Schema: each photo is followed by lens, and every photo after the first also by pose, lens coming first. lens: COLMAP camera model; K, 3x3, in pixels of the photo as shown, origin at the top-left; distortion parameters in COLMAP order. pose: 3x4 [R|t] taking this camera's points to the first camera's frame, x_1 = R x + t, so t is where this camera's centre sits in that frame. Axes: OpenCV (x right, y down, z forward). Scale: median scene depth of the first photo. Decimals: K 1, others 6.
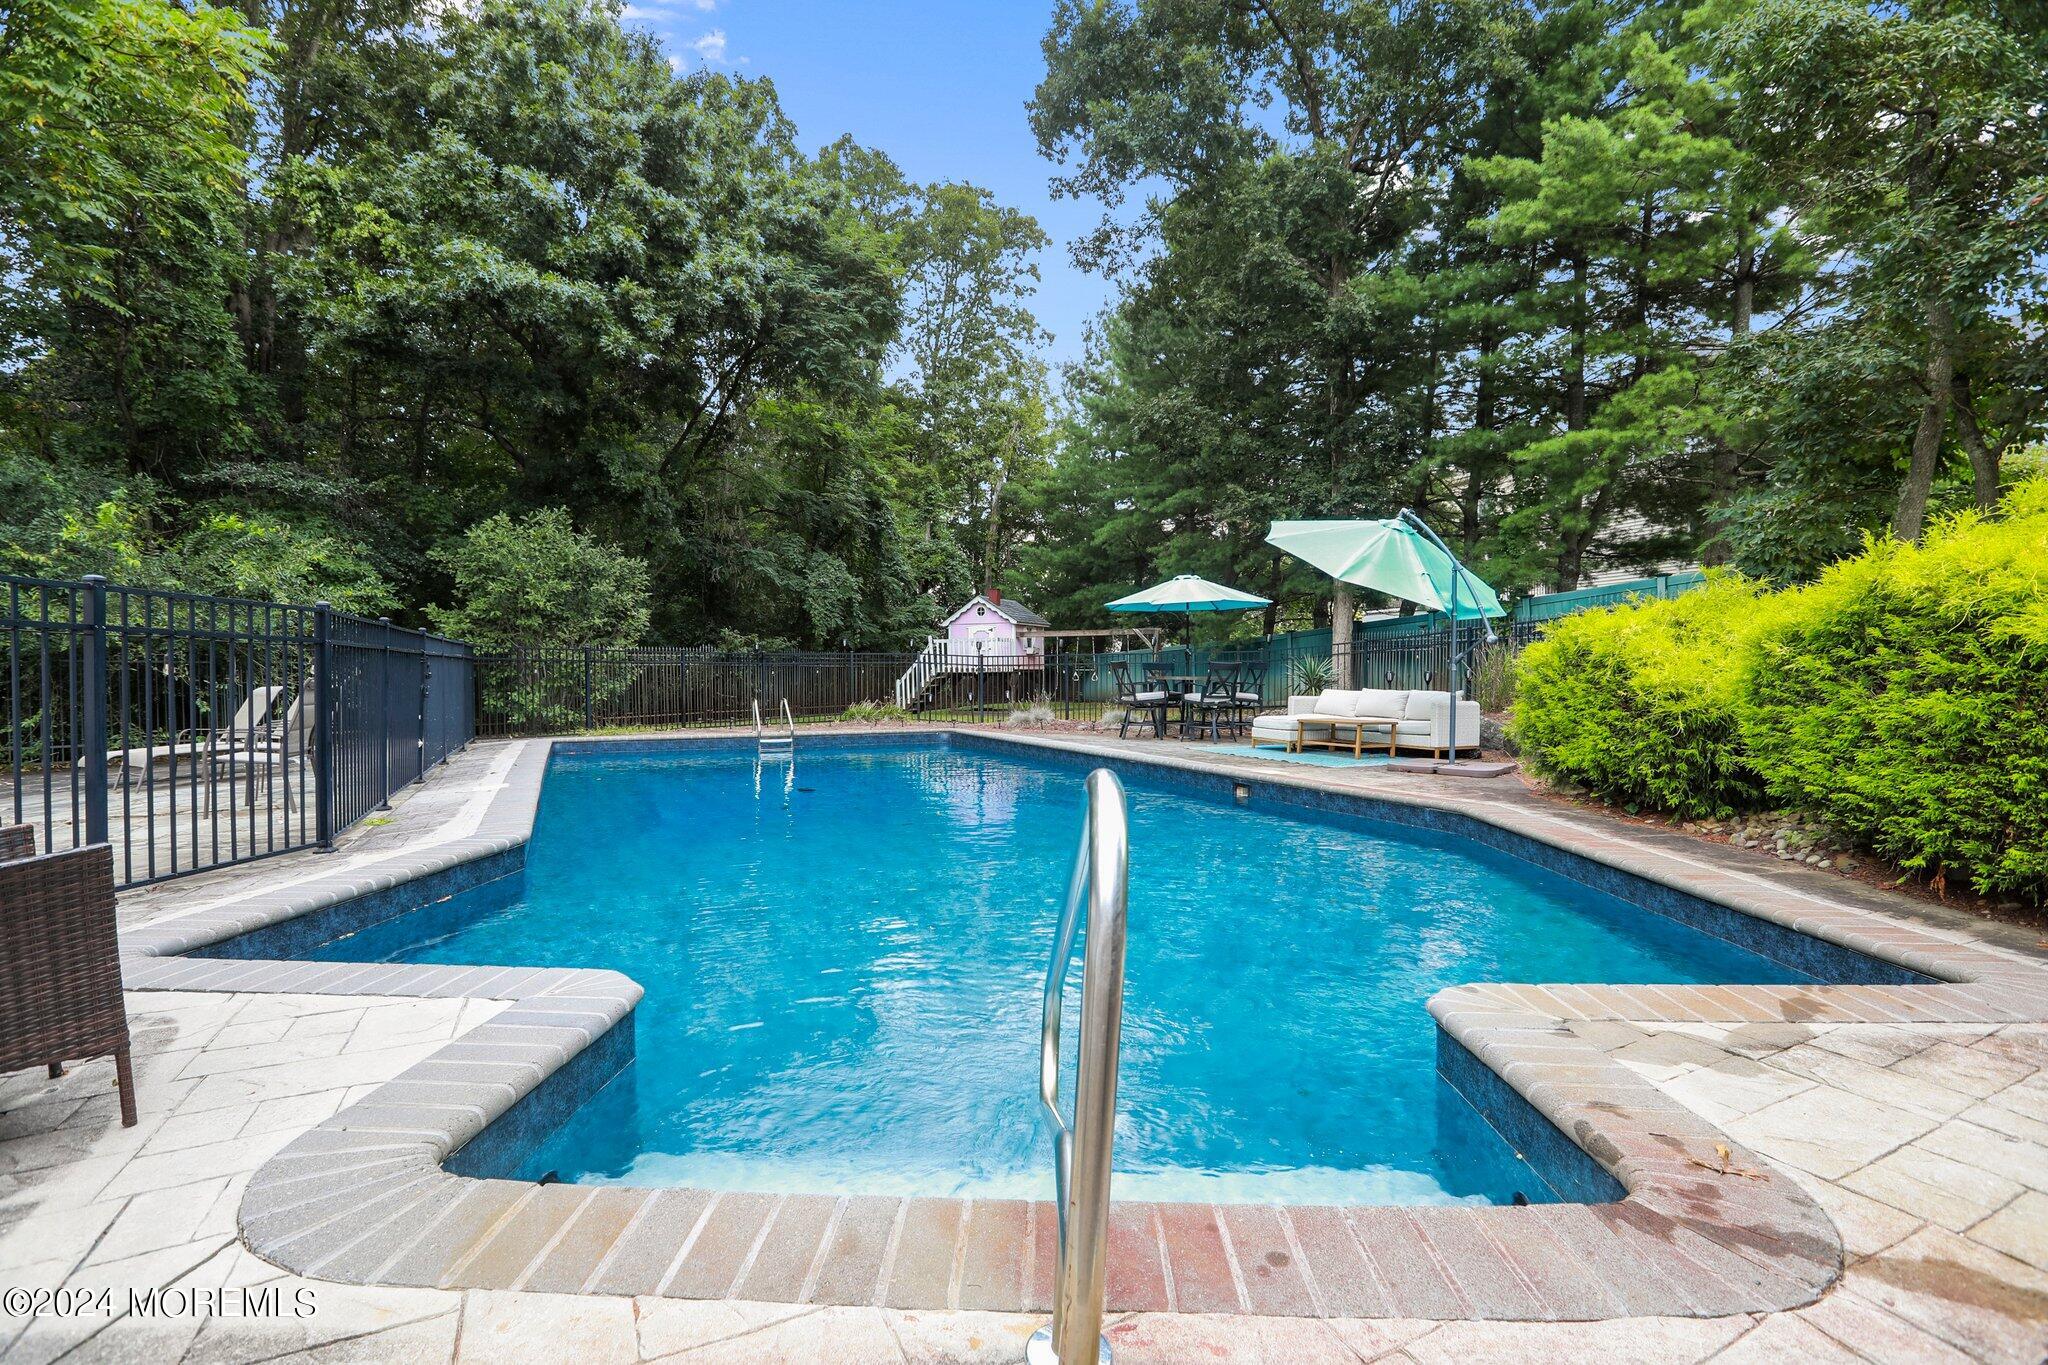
lens RADIAL K [[943.0, 0, 1026.0], [0, 943.0, 689.7], [0, 0, 1]] dist [-0.043694, 0.008452]
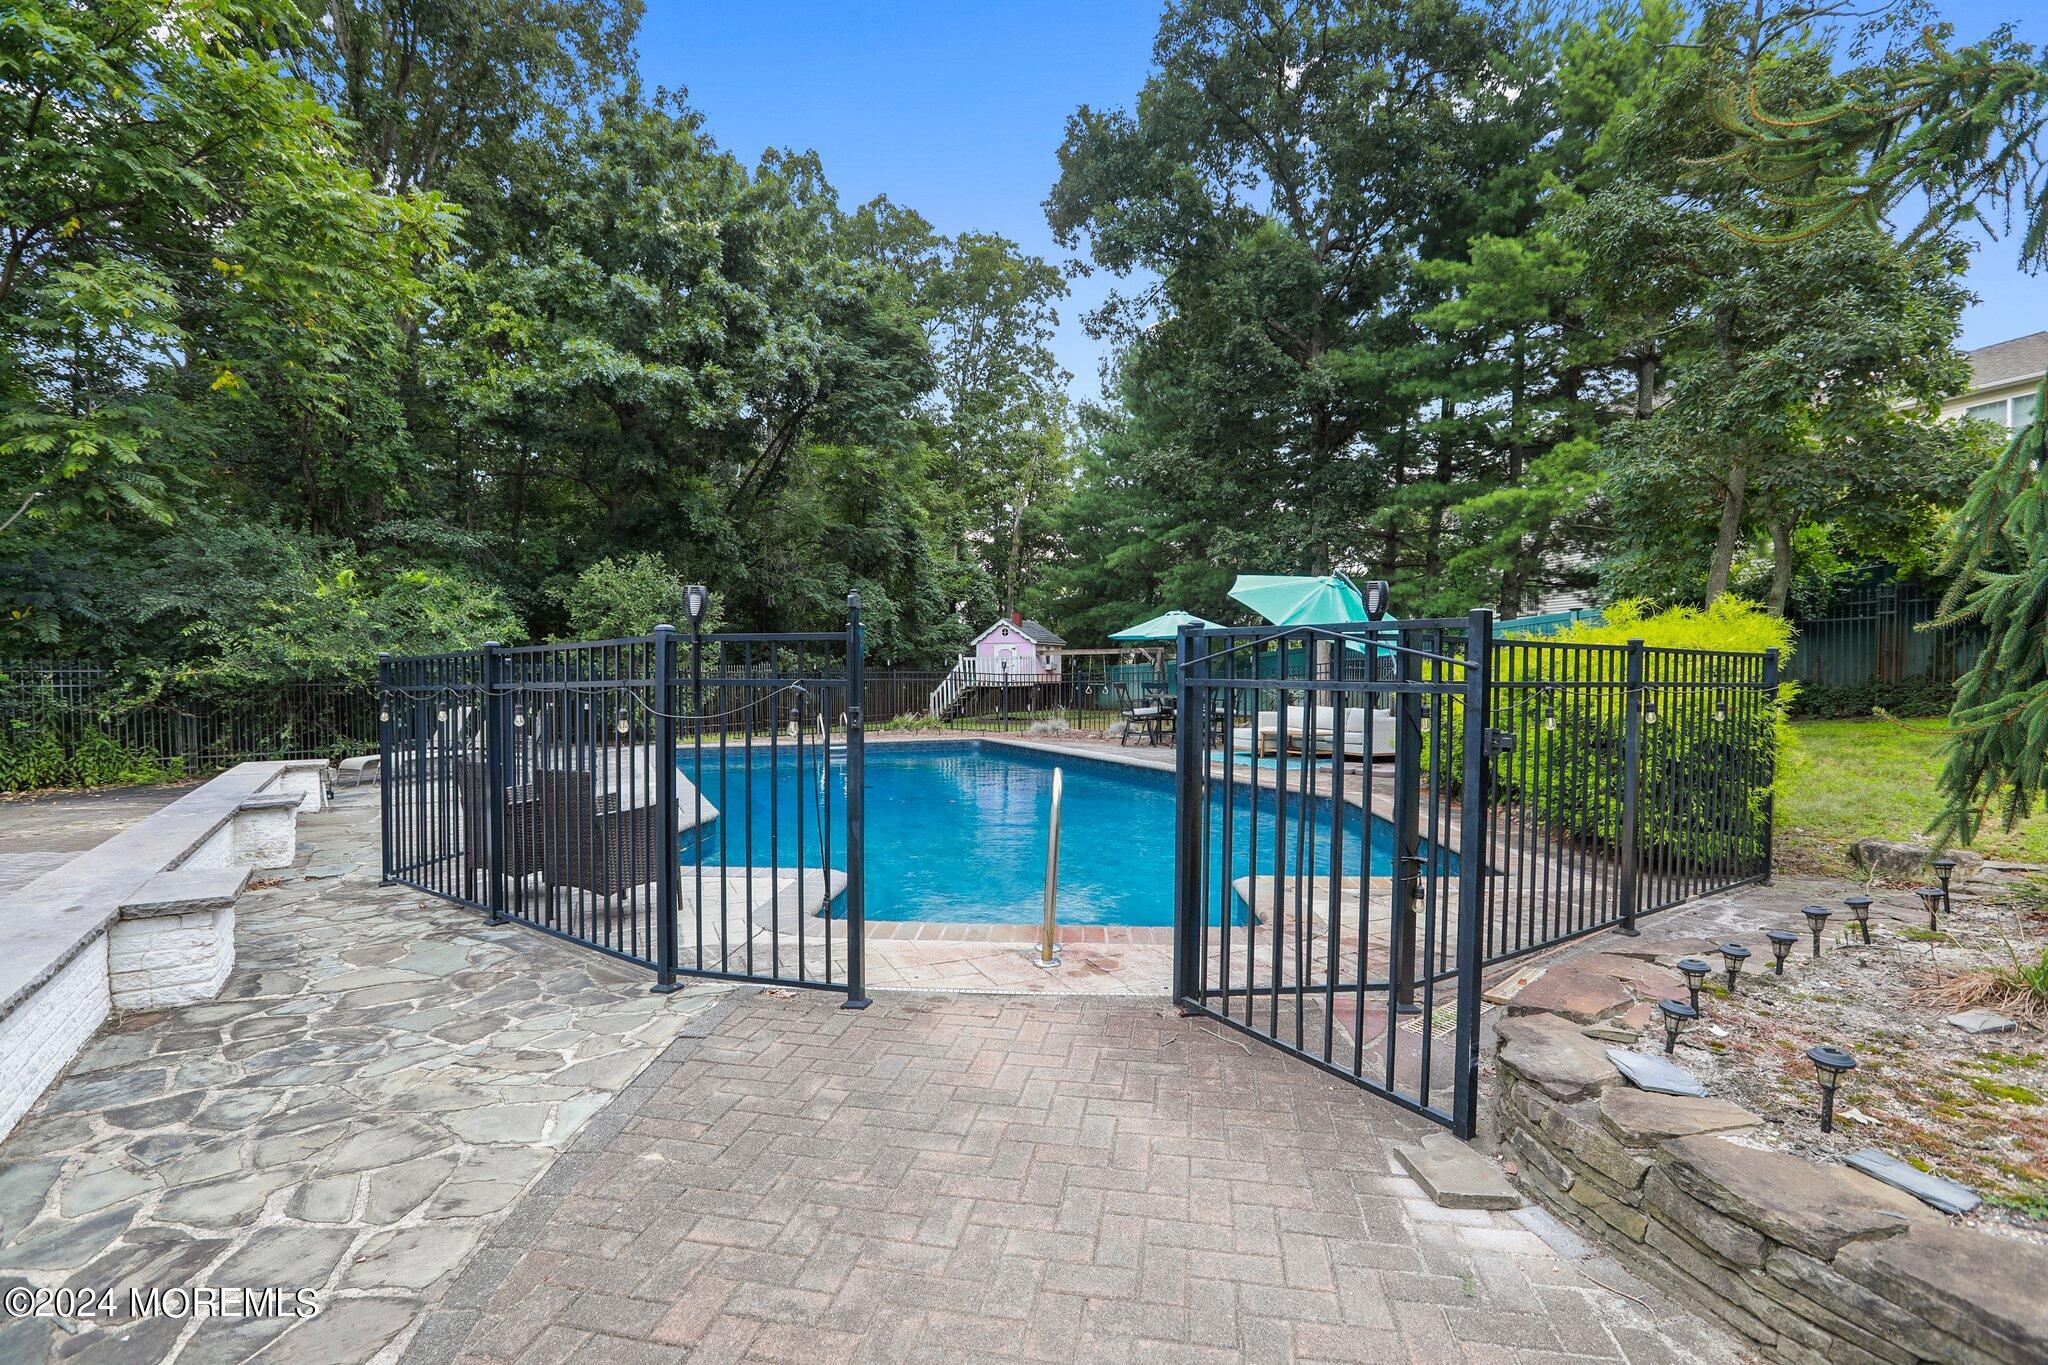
lens RADIAL K [[943.0, 0, 1023.4], [0, 943.0, 680.5], [0, 0, 1]] dist [-0.043694, 0.008452]
pose [[0.999639, -0.001273, -0.026844, 0.005935], [0.000939, 0.999922, -0.012433, -0.014326], [0.026858, 0.012403, 0.999562, -0.173719]]
